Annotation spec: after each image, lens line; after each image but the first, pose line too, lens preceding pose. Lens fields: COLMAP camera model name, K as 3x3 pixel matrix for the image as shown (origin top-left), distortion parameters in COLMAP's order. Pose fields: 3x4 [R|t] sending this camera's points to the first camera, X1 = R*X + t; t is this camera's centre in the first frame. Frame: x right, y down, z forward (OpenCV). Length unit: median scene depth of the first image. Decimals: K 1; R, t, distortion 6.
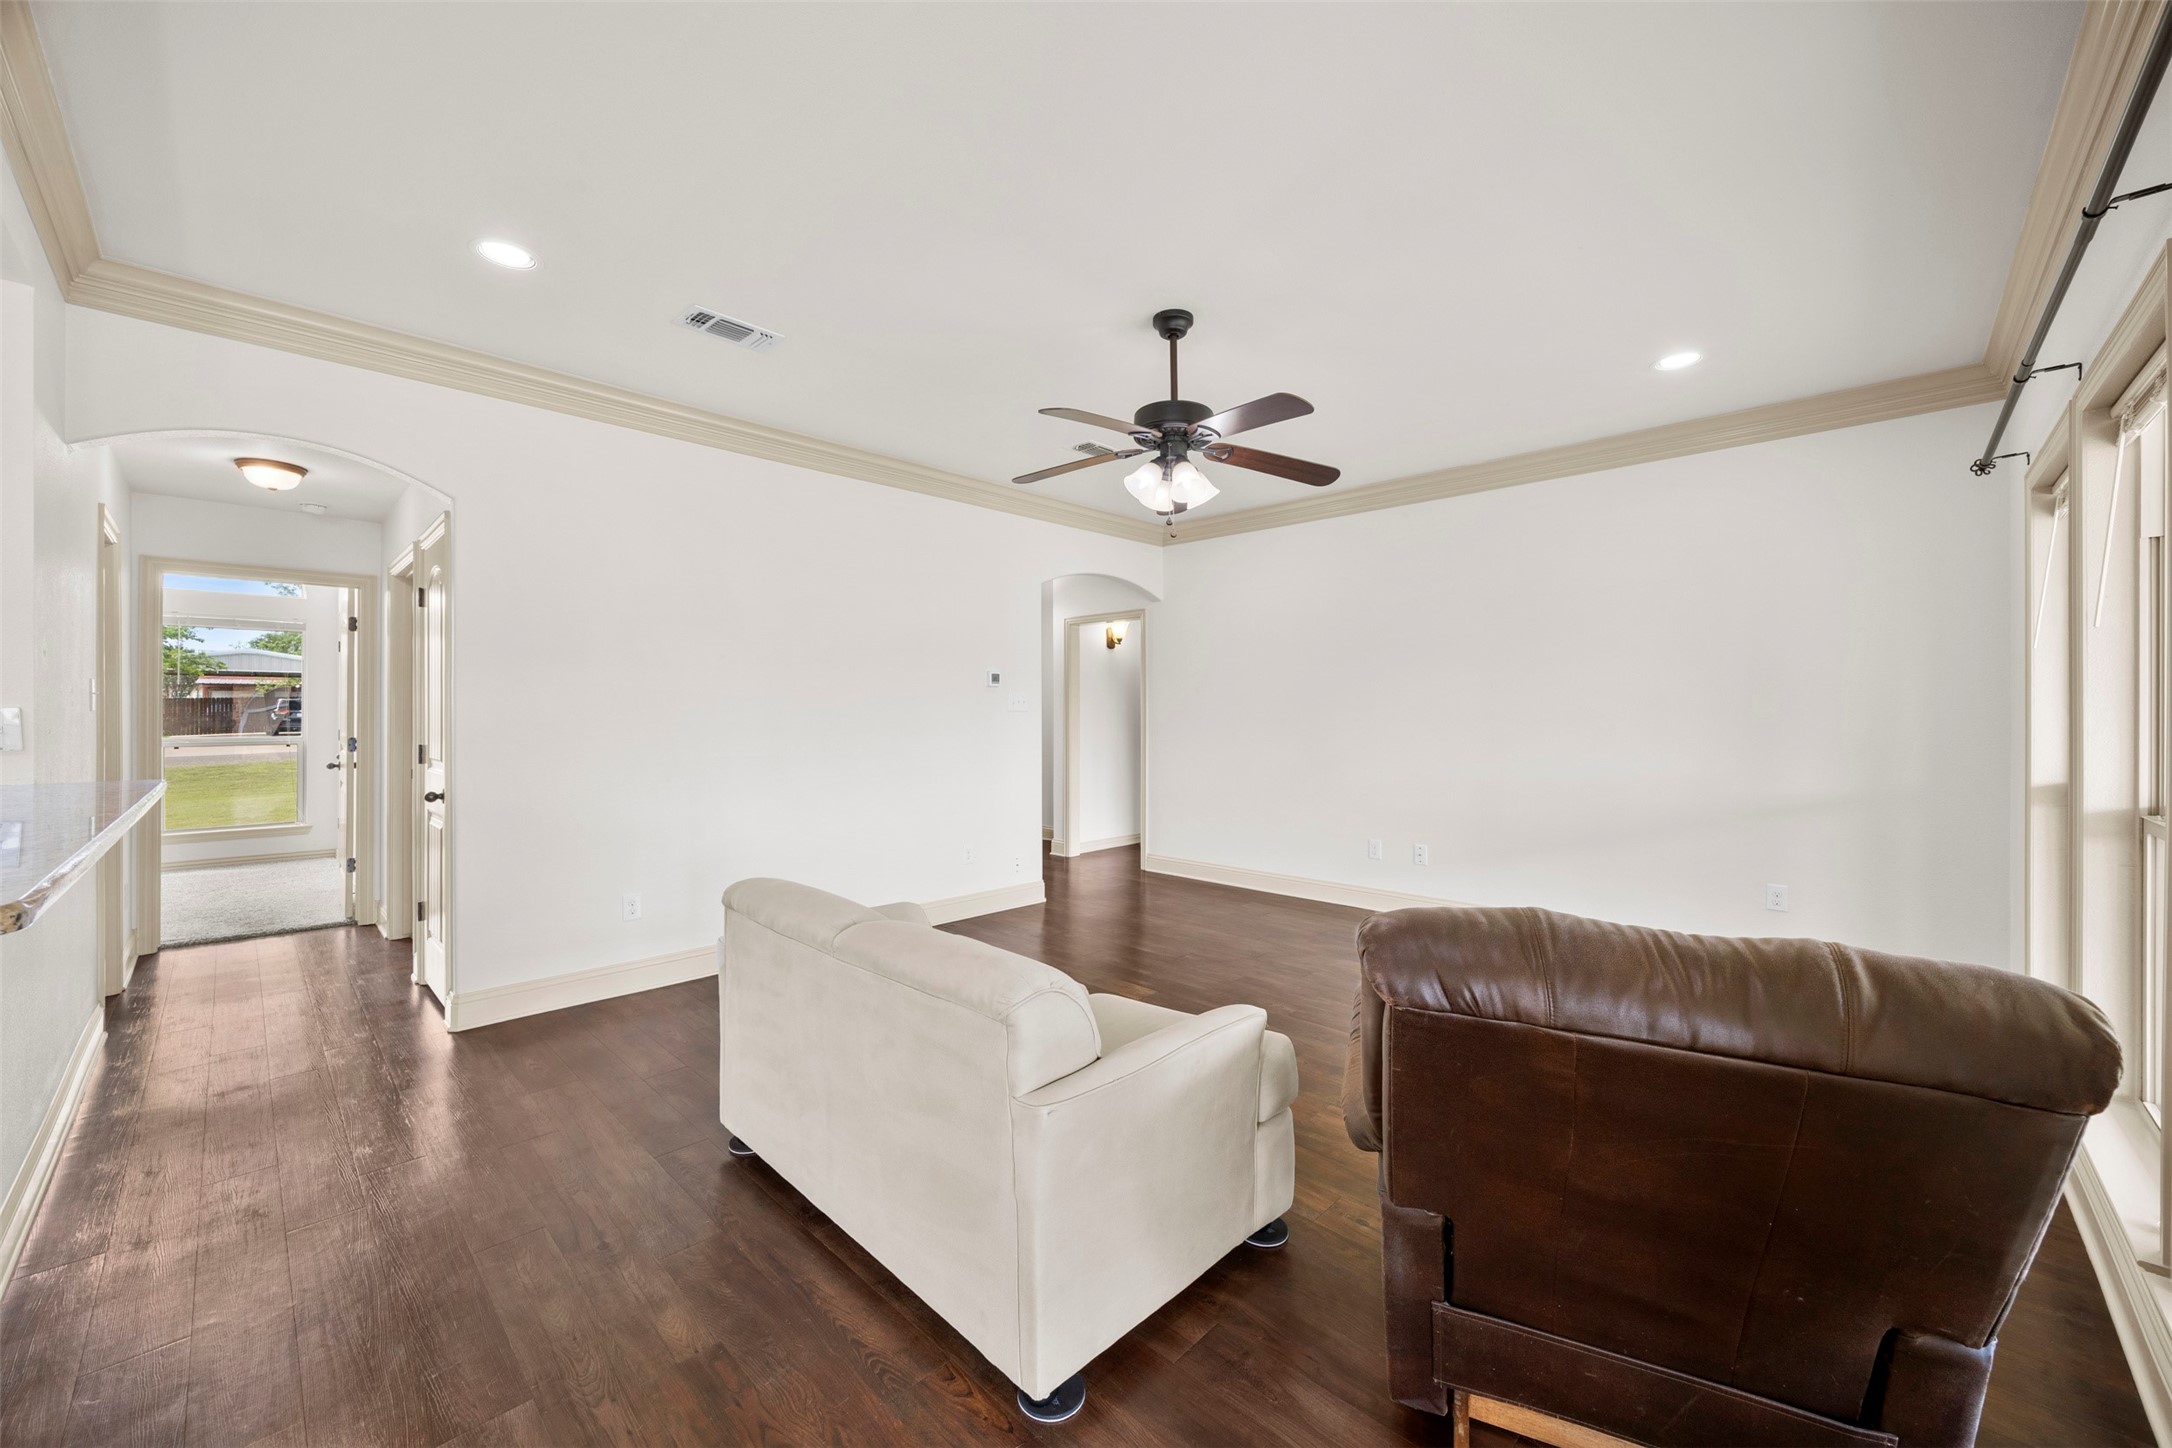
lens RADIAL K [[832.1, 0, 1094.6], [0, 832.1, 711.7], [0, 0, 1]] dist [-0.000274, -0.000832]
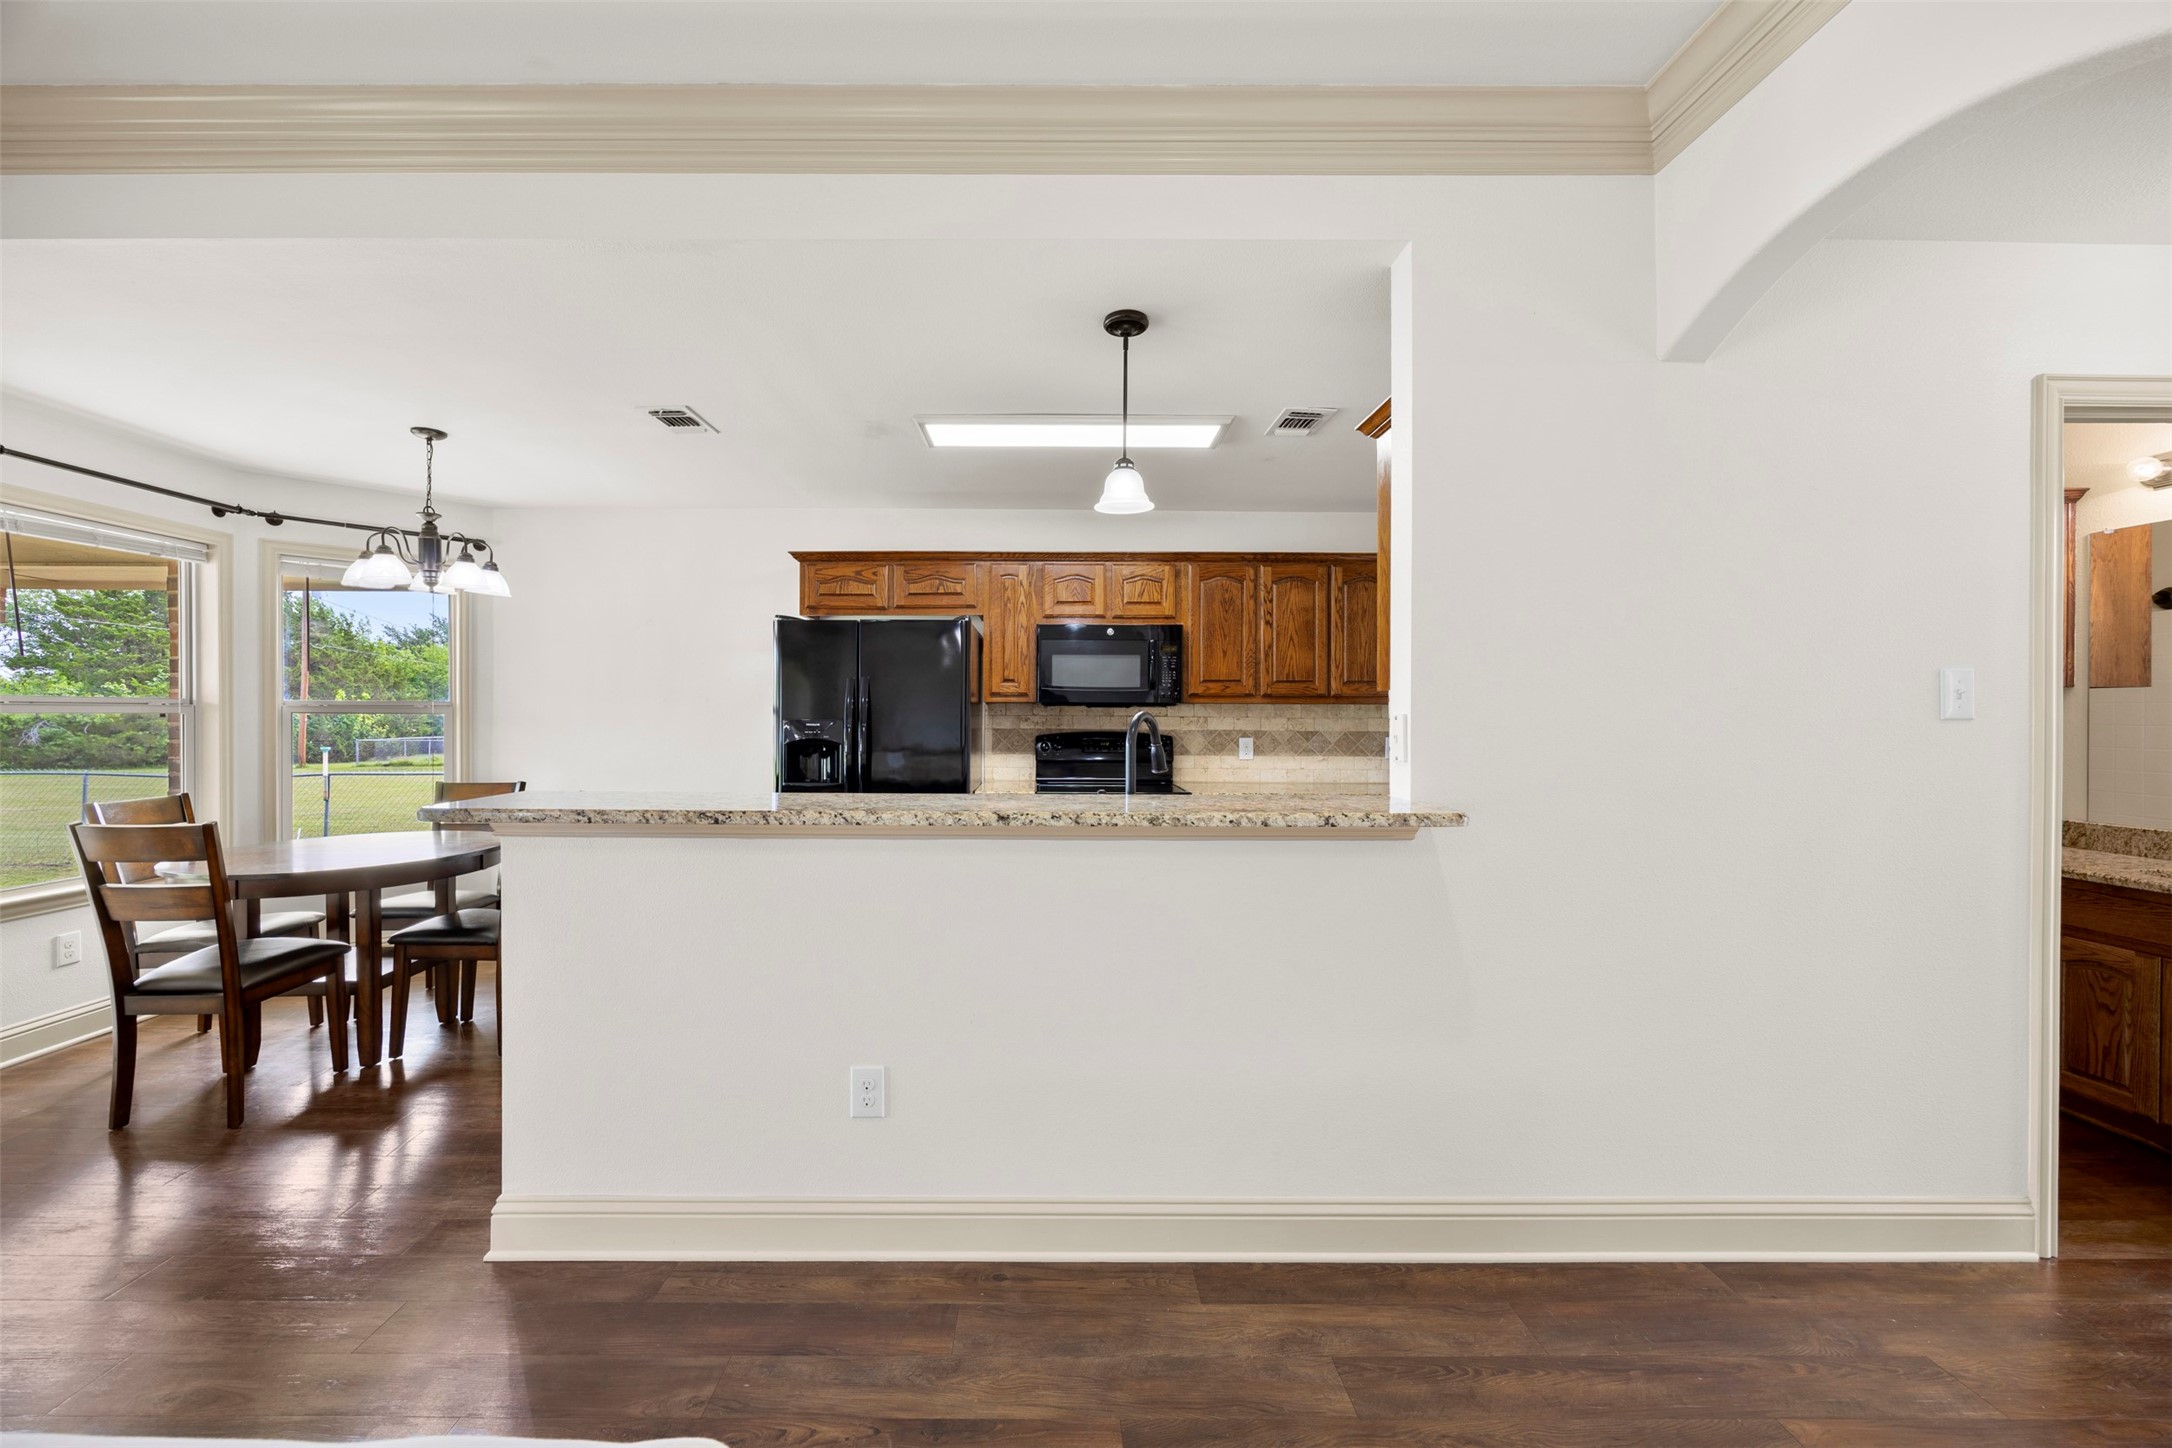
lens RADIAL K [[832.1, 0, 1040.1], [0, 832.1, 720.1], [0, 0, 1]] dist [-0.000274, -0.000832]
pose [[-0.732285, -0.000206, -0.680998, -0.213892], [-0.004780, 0.999977, 0.004837, 0.001353], [0.680981, 0.006797, -0.732269, 0.791497]]
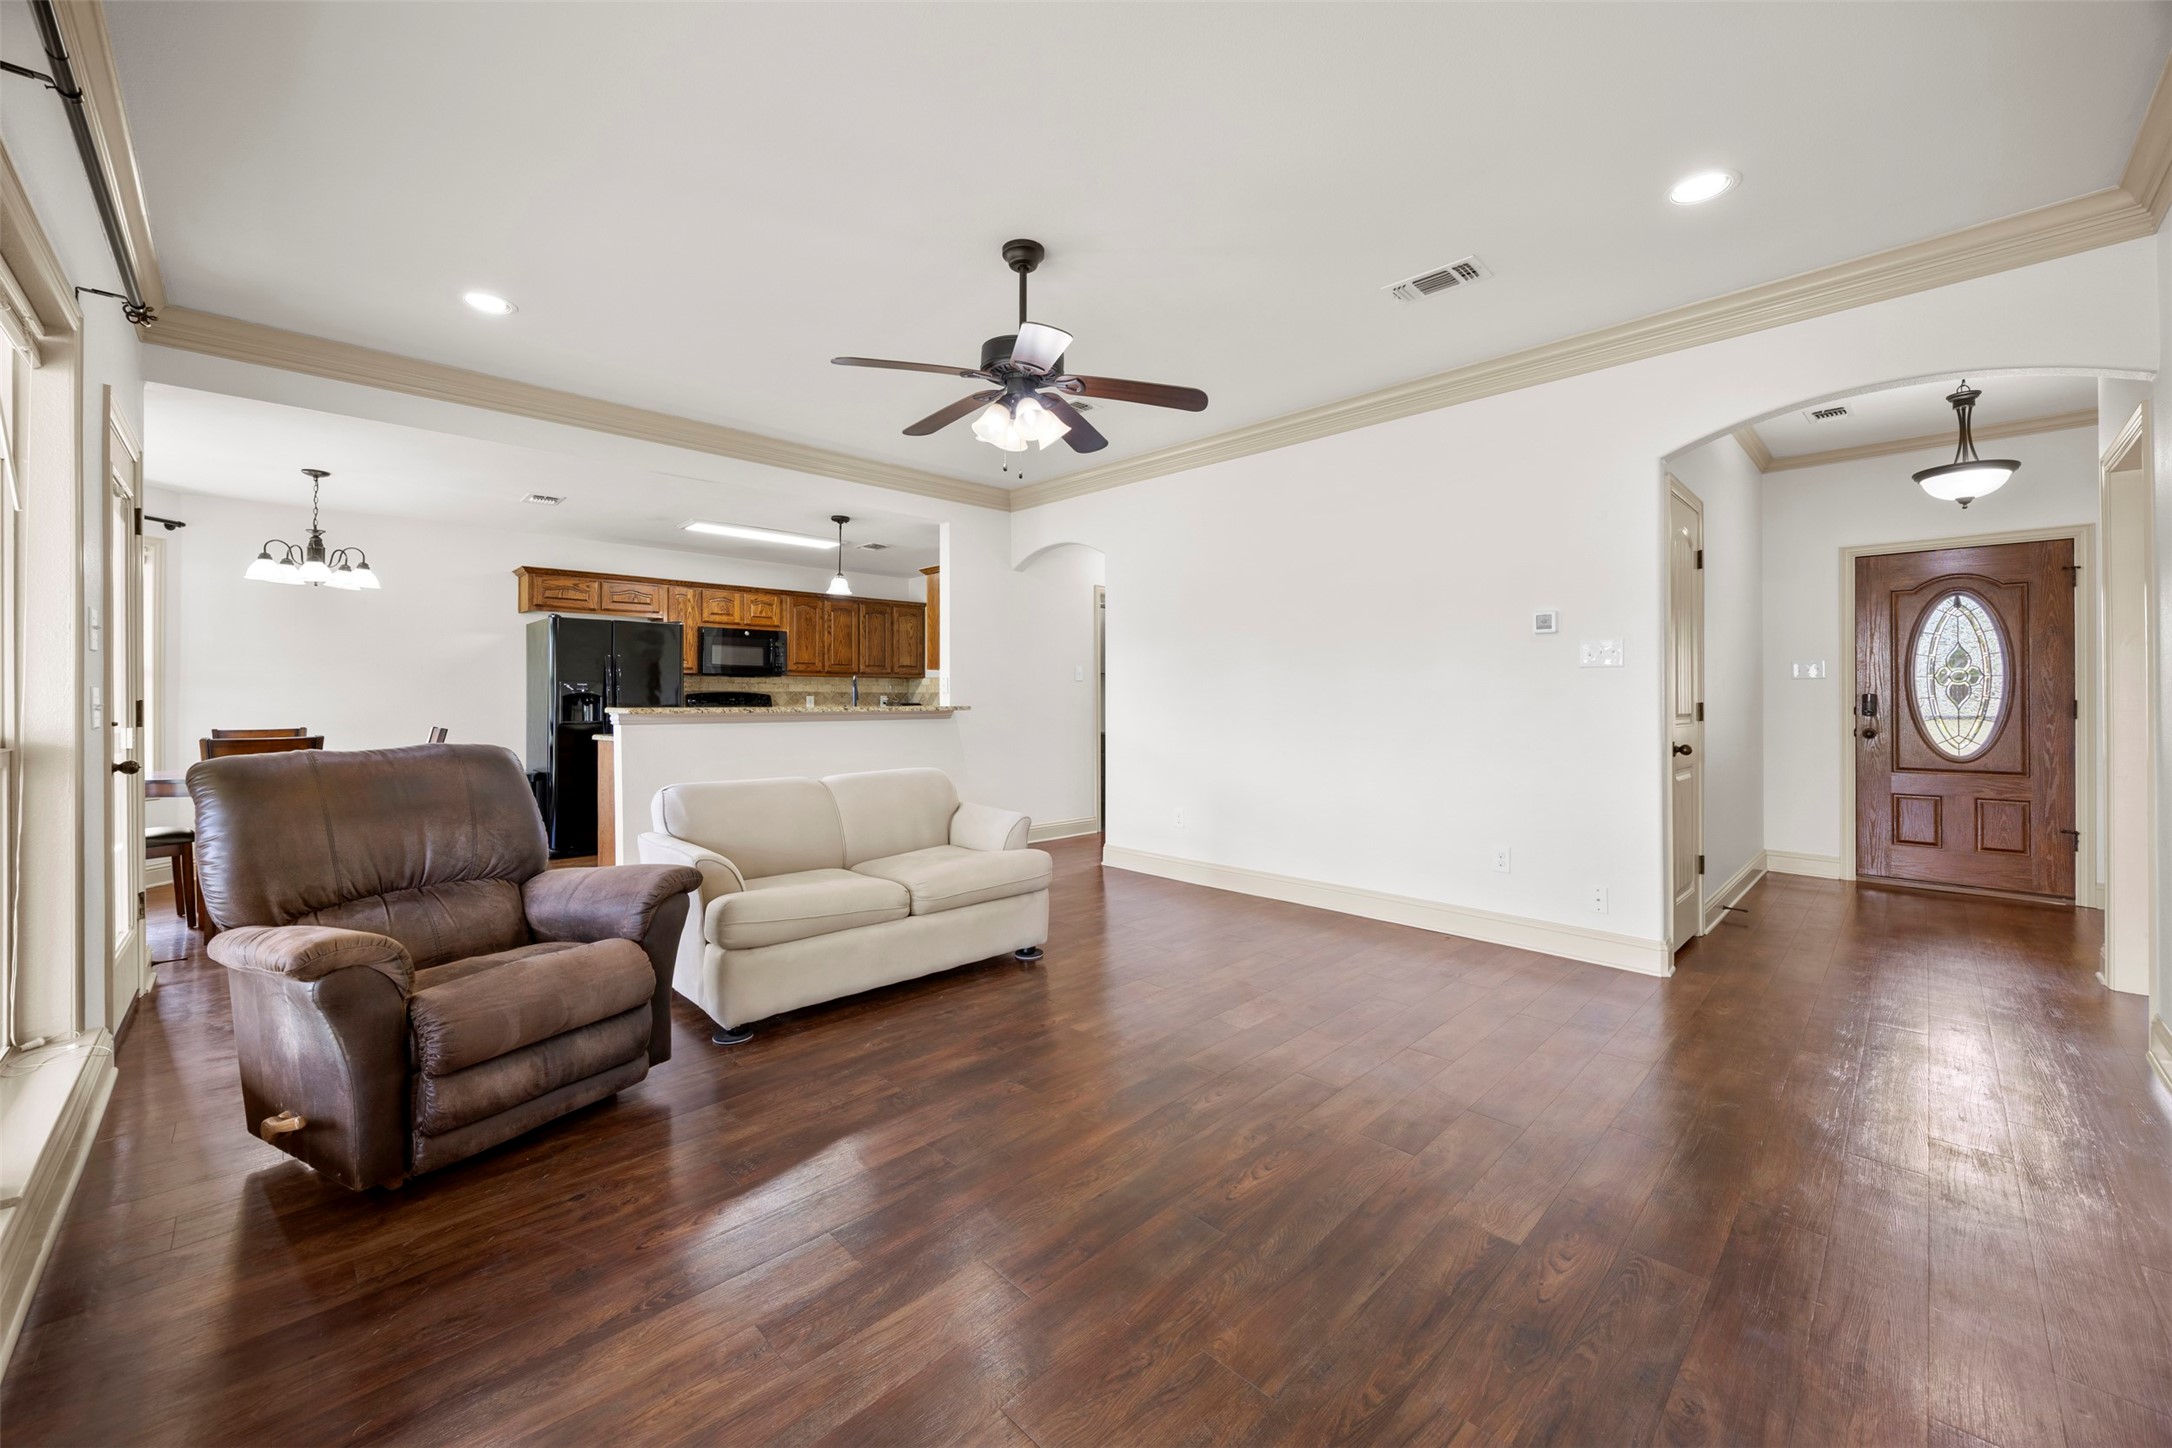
lens RADIAL K [[832.1, 0, 1070.1], [0, 832.1, 716.4], [0, 0, 1]] dist [-0.000274, -0.000832]
pose [[-0.047875, 0.022829, -0.998592, 0.812817], [-0.001110, 0.999737, 0.022908, 0.033800], [0.998853, 0.002205, -0.047837, 0.870277]]
